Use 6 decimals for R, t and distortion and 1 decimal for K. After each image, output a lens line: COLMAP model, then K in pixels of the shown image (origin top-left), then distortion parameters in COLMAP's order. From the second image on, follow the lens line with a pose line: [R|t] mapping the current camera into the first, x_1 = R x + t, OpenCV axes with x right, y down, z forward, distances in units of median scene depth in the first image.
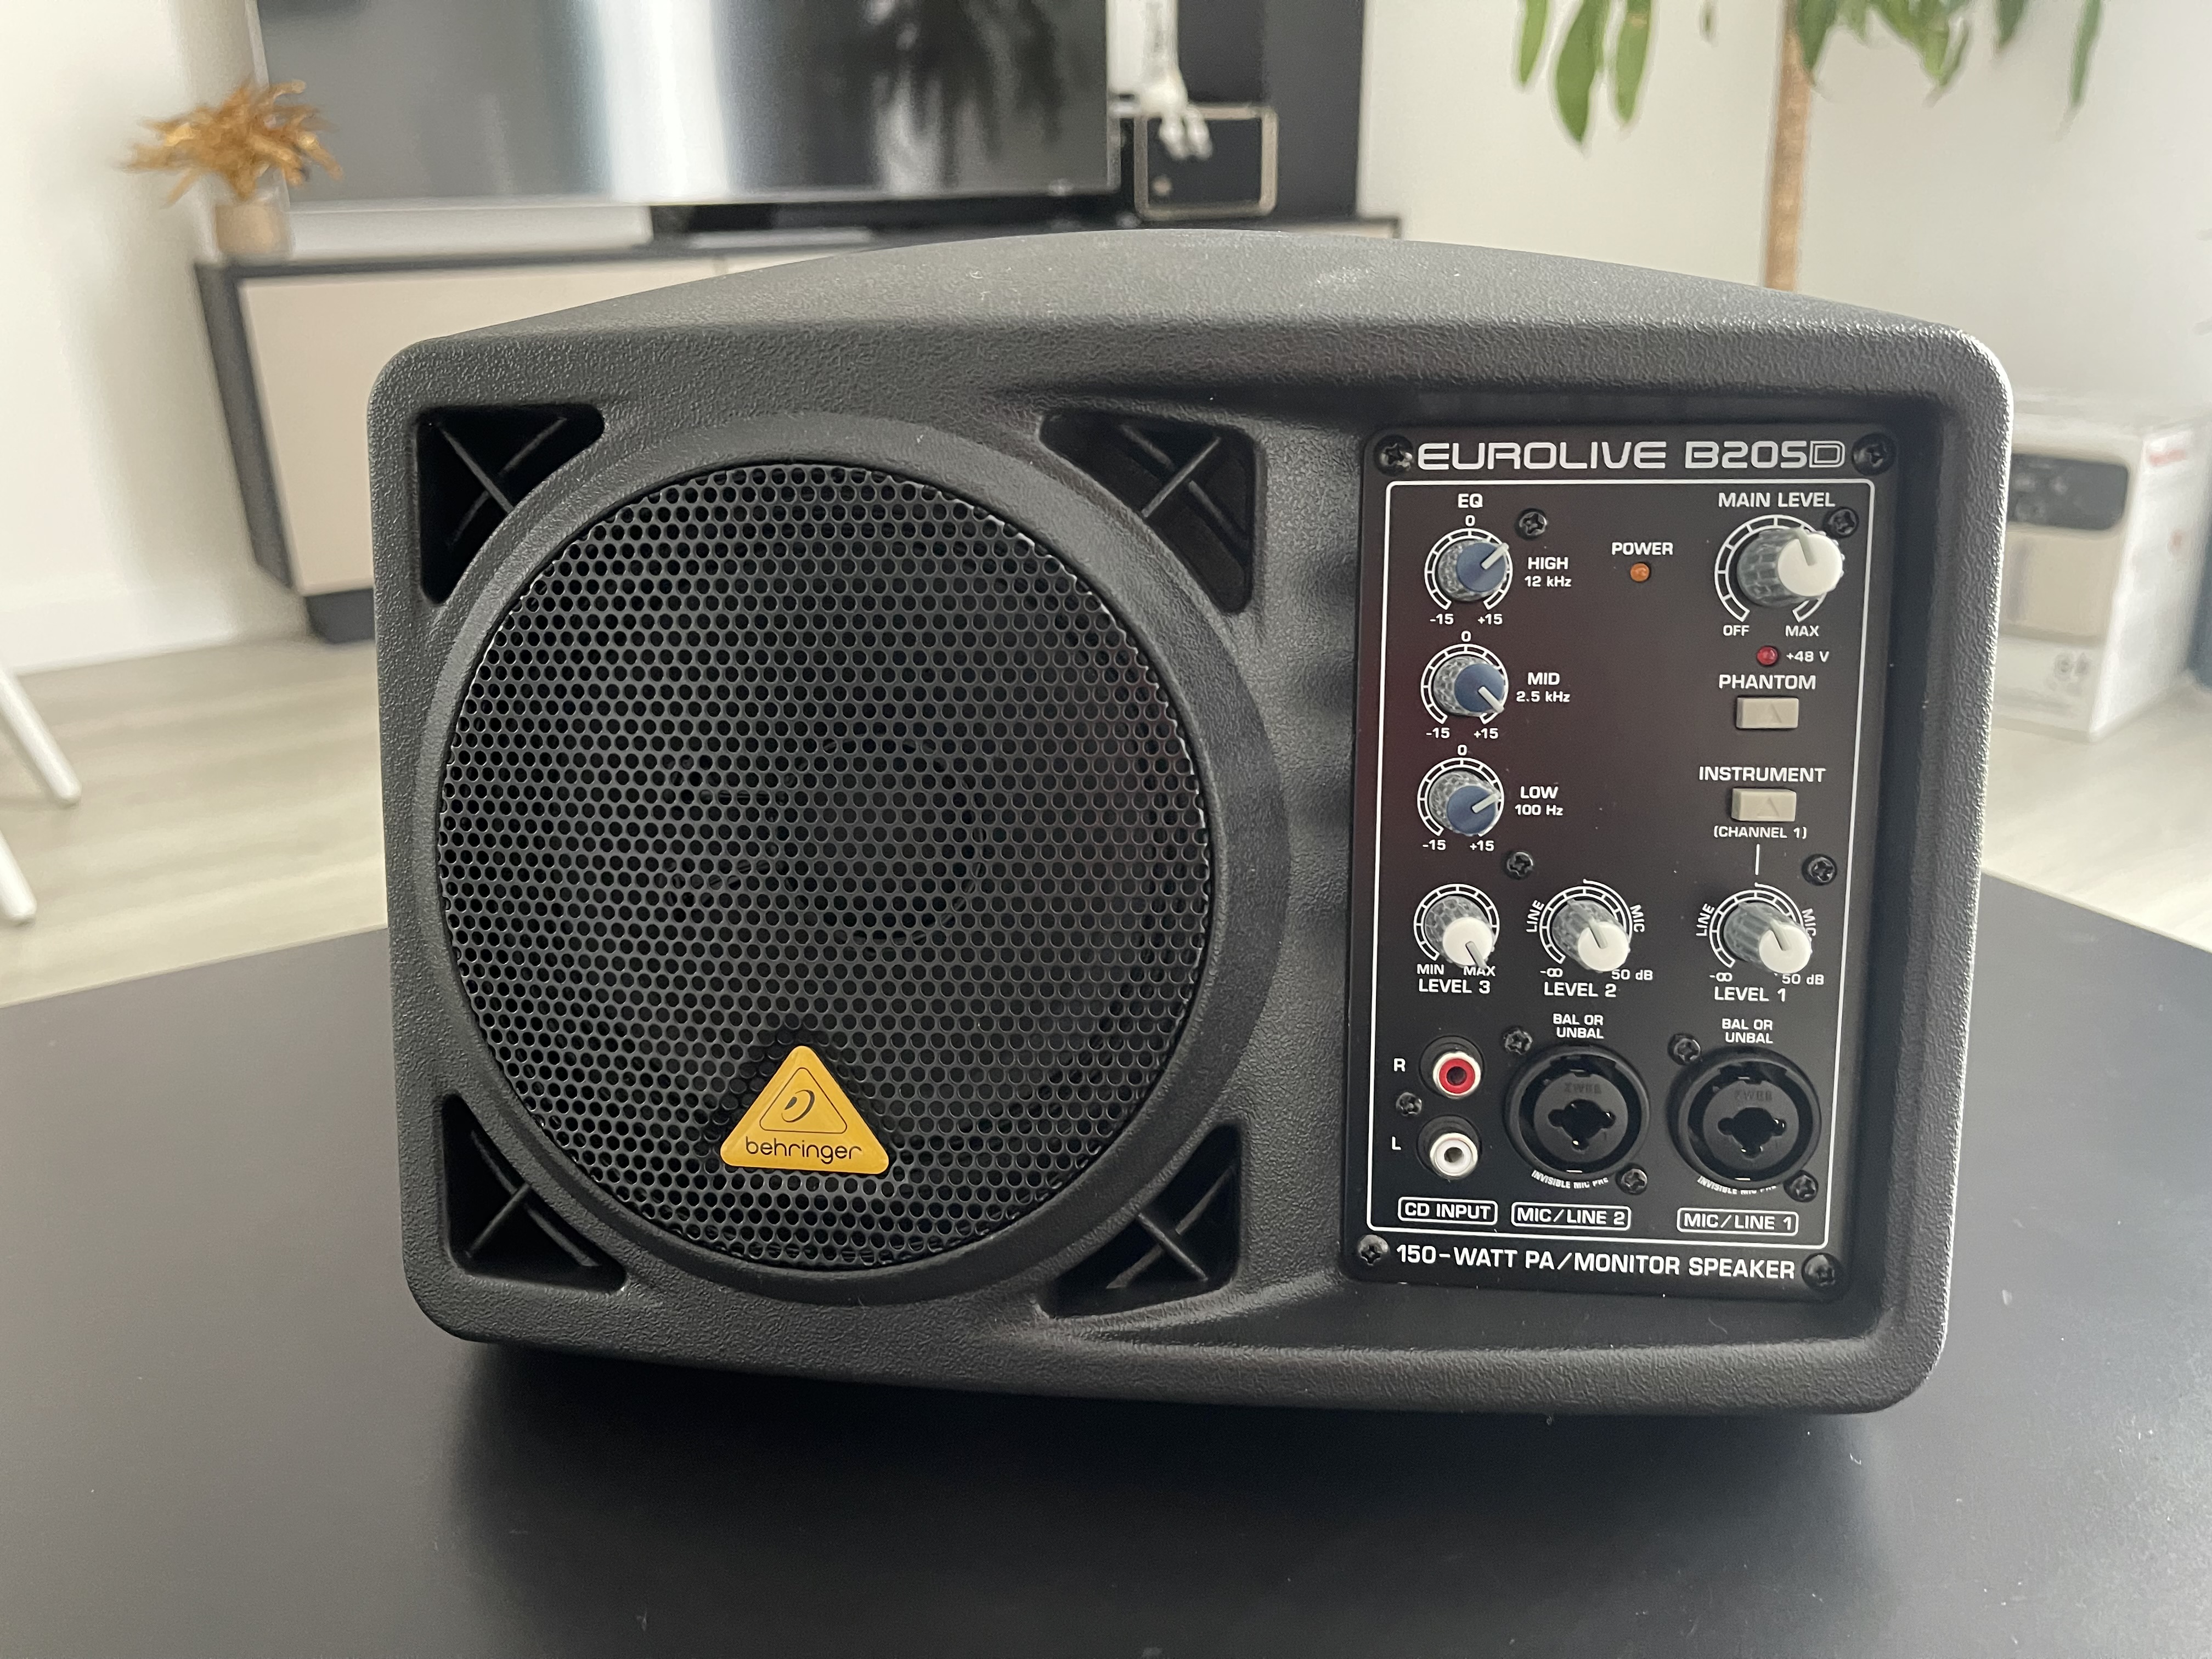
lens RADIAL K [[1781.7, 0, 1081.4], [0, 1781.7, 859.8], [0, 0, 1]] dist [0.033051, -0.066893]
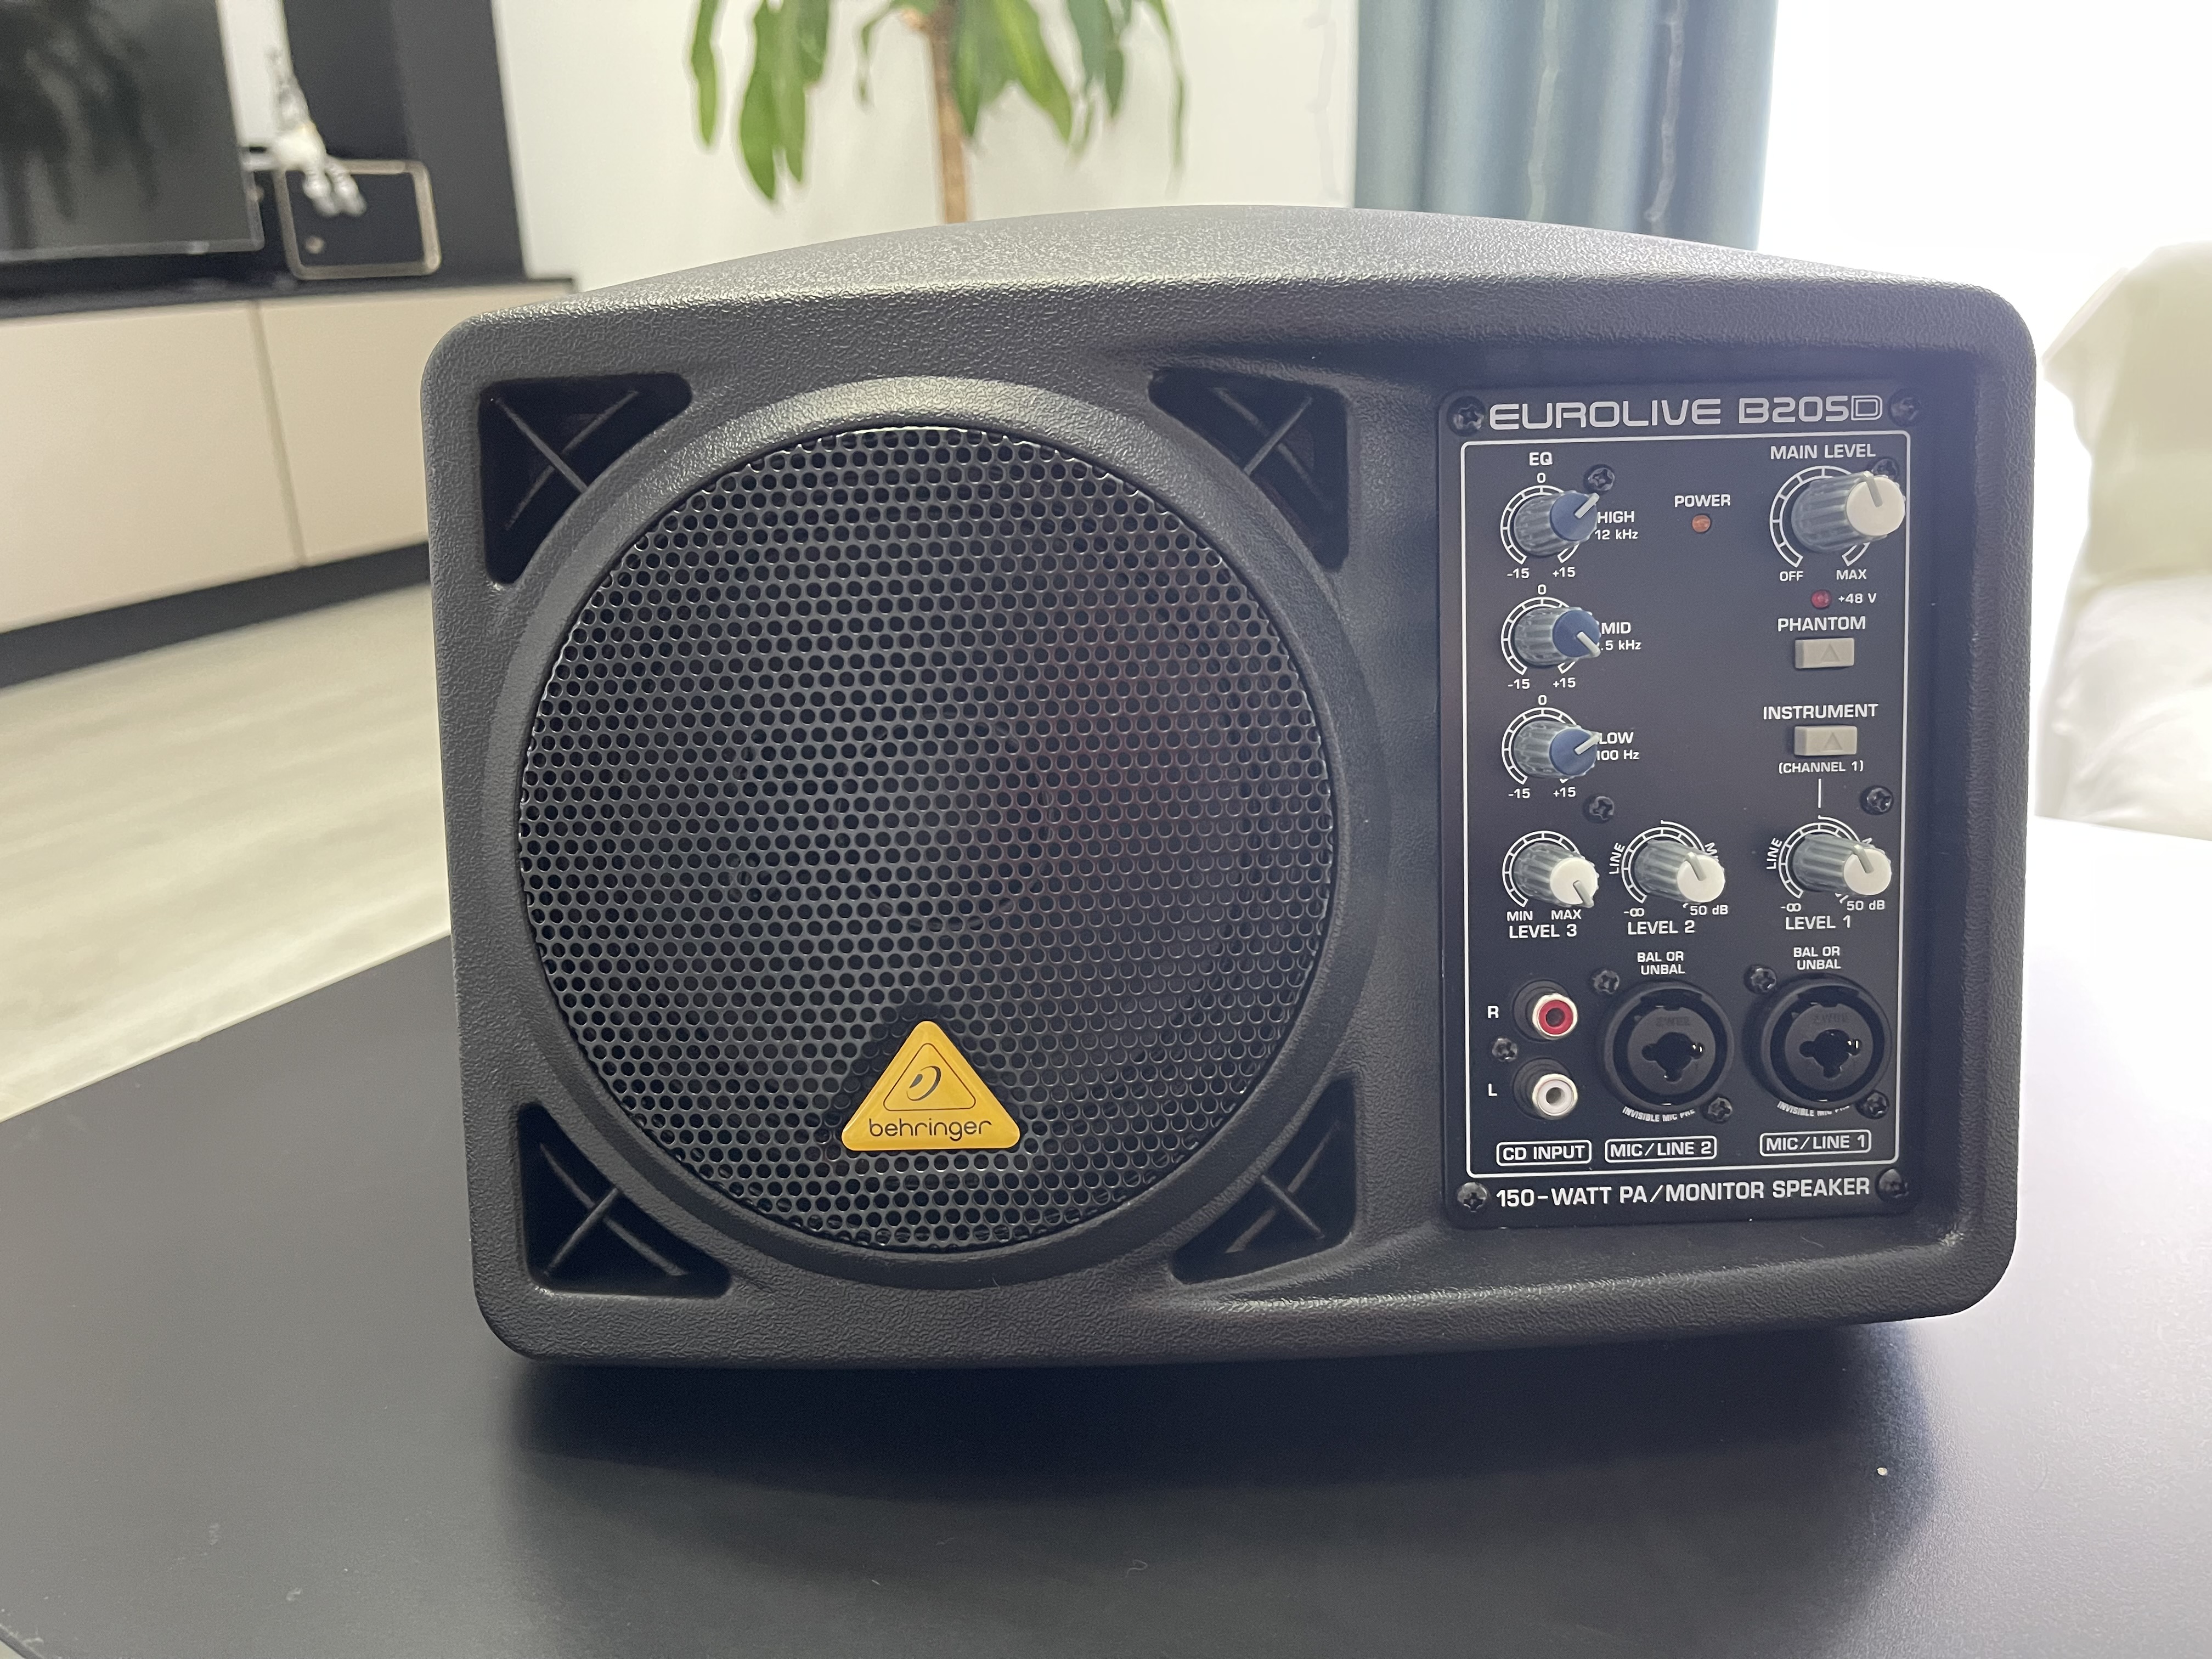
lens RADIAL K [[1782.9, 0, 1088.8], [0, 1782.9, 851.7], [0, 0, 1]] dist [0.030190, -0.057004]
pose [[0.989788, -0.045852, 0.134974, -0.192863], [0.050537, 0.998226, -0.031490, 0.046092], [-0.133291, 0.037989, 0.990349, 0.016867]]
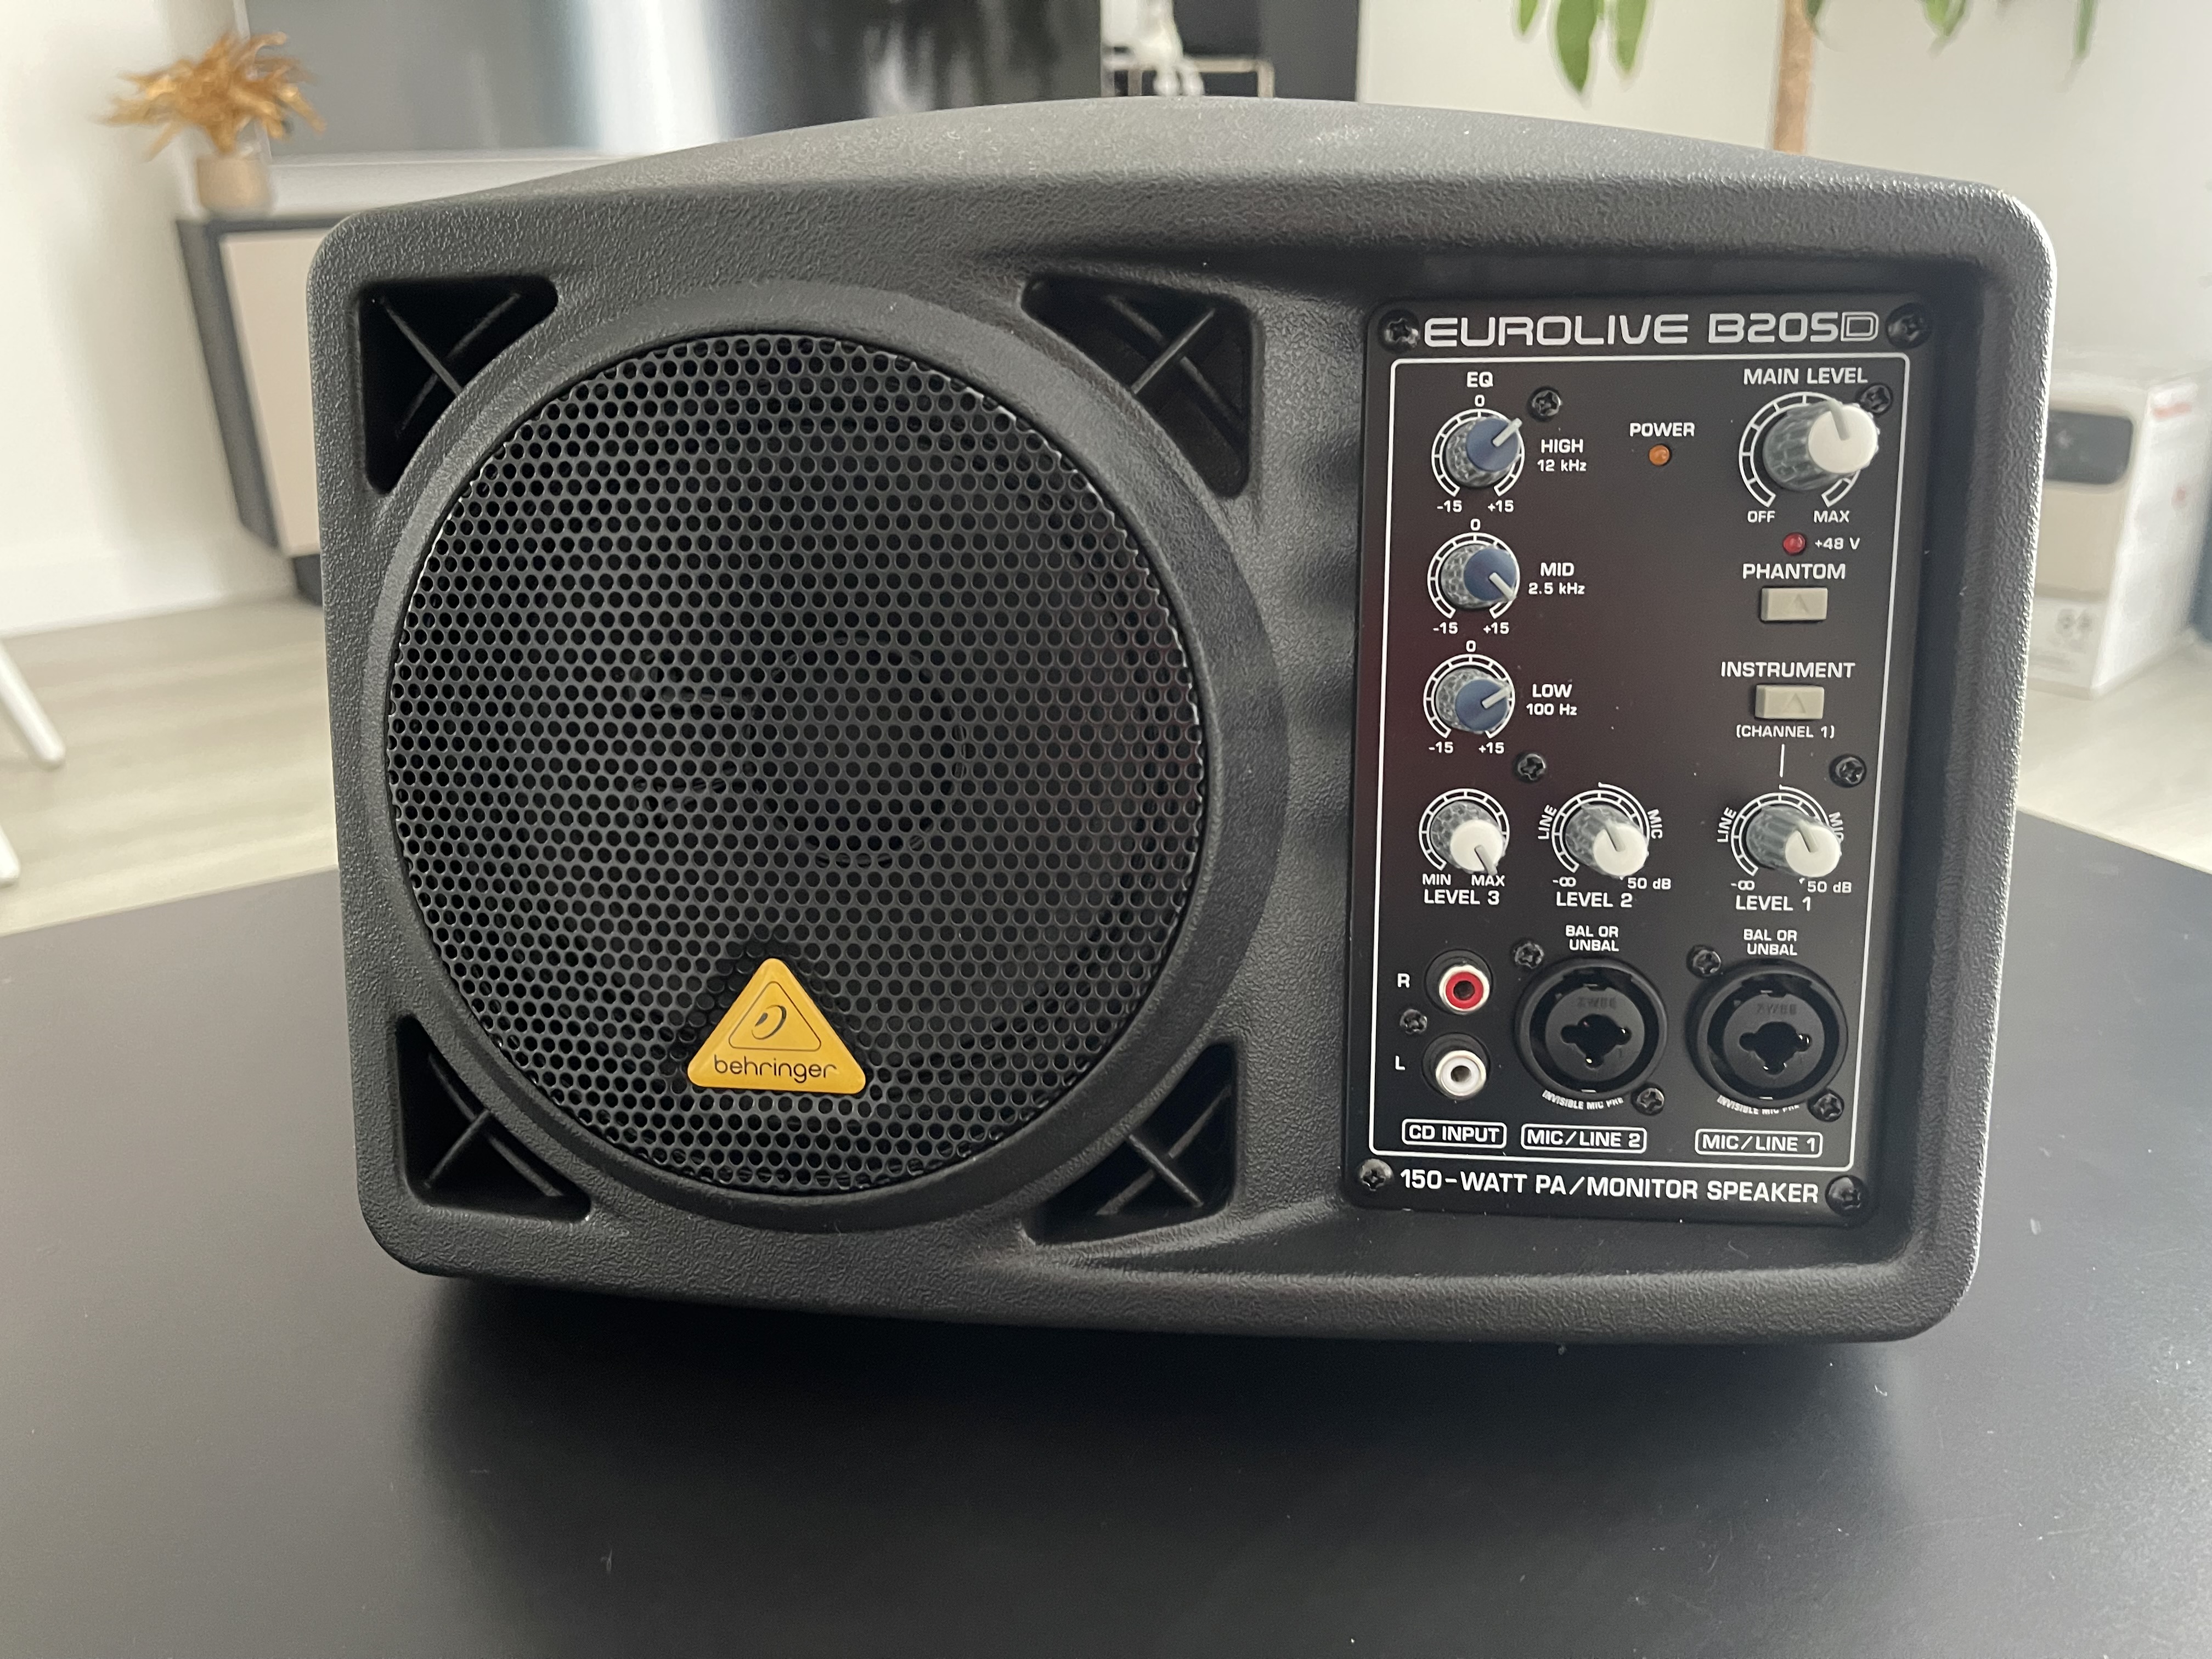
lens RADIAL K [[1781.1, 0, 1084.7], [0, 1781.1, 862.1], [0, 0, 1]] dist [0.034374, -0.072271]
pose [[0.999989, -0.002757, 0.003678, 0.005263], [0.002689, 0.999828, 0.018371, 0.035654], [-0.003728, -0.018361, 0.999824, 0.054527]]
